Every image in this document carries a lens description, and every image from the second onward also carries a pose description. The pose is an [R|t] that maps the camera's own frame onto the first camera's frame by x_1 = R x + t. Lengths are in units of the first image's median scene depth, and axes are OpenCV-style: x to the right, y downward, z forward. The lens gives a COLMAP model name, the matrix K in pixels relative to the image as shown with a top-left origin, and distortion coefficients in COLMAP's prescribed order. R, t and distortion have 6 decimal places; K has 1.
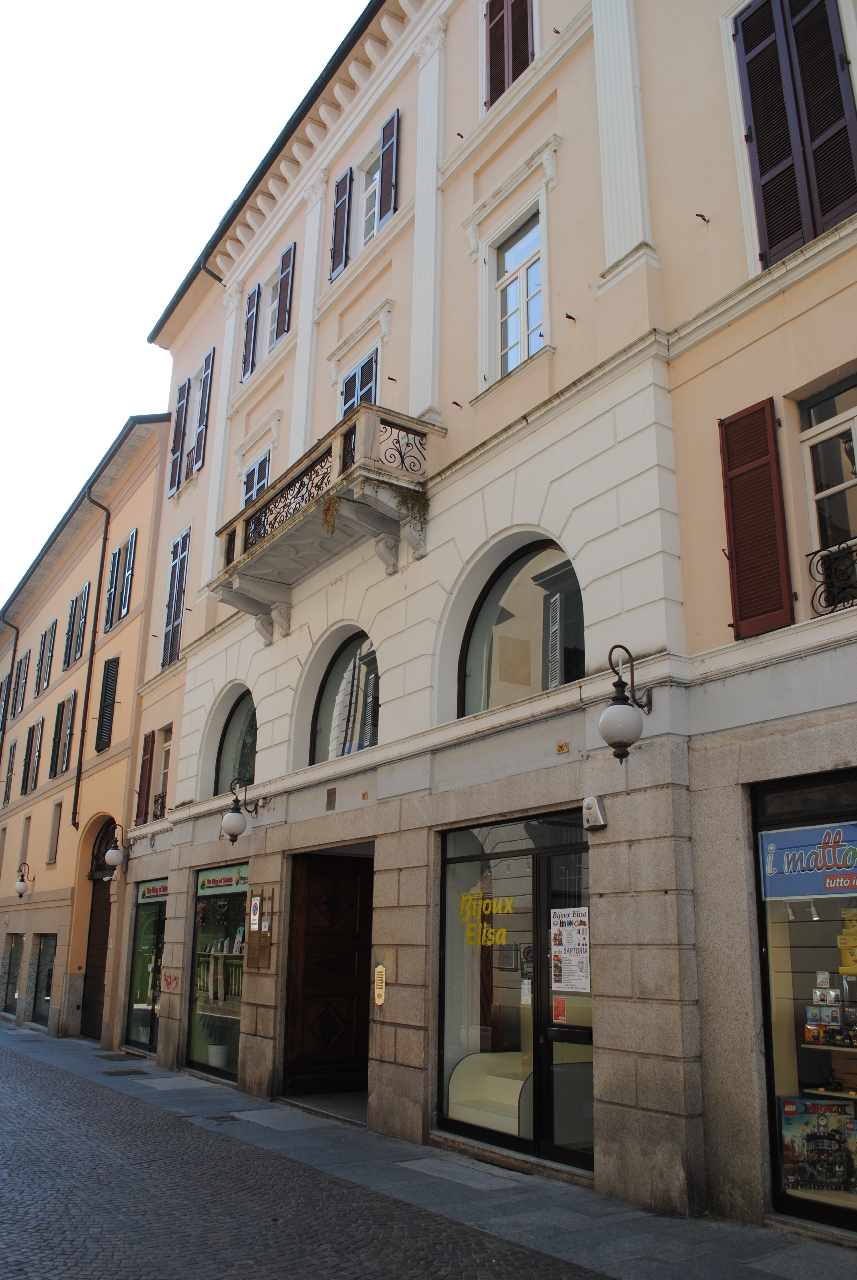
lens RADIAL K [[1029.9, 0, 436.4], [0, 1029.9, 652.6], [0, 0, 1]] dist [-0.067048, 0.004344]
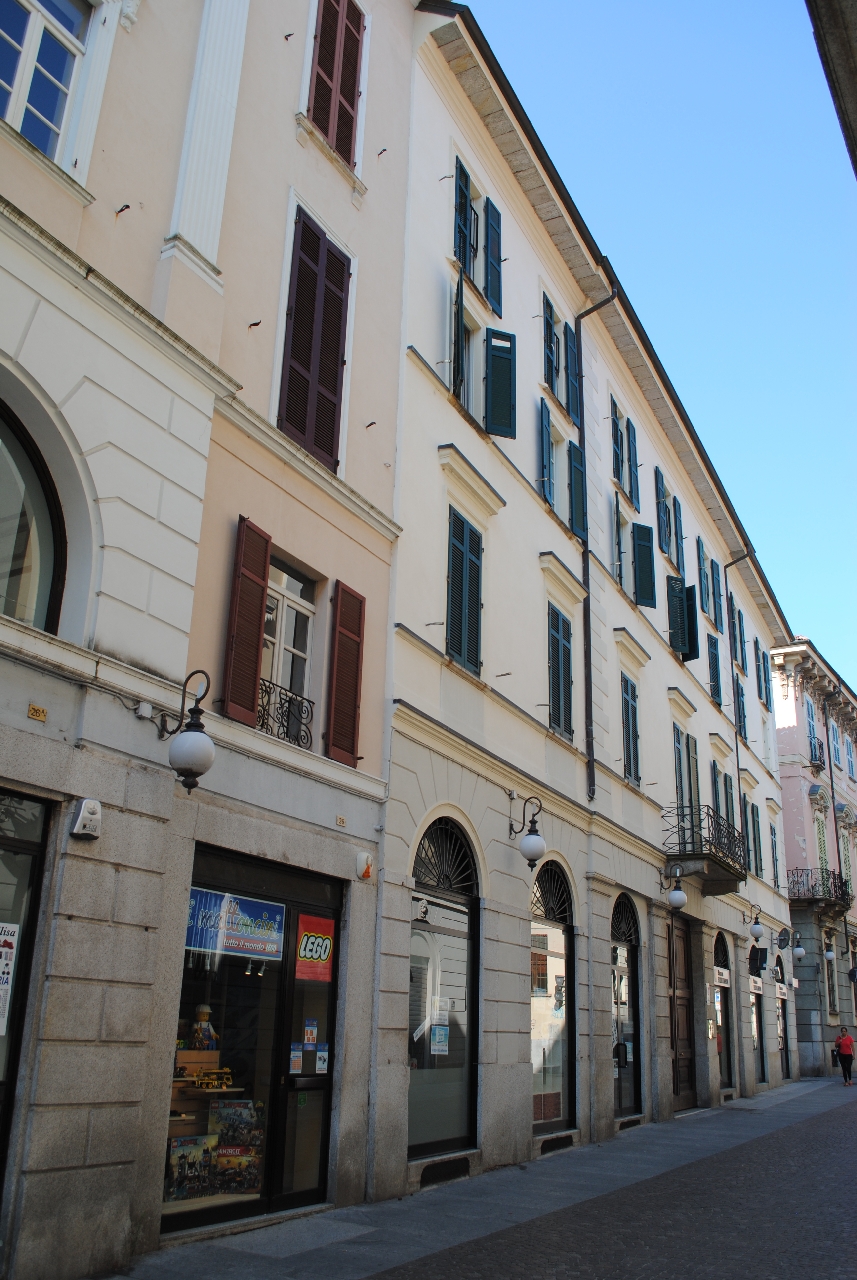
lens RADIAL K [[1086.0, 0, 430.2], [0, 1086.0, 637.4], [0, 0, 1]] dist [-0.049954, 0.000257]
pose [[-0.465466, 0.270872, 0.842597, -0.777628], [-0.290789, 0.852363, -0.434649, 0.340459], [-0.835932, -0.447332, -0.317980, 1.143466]]
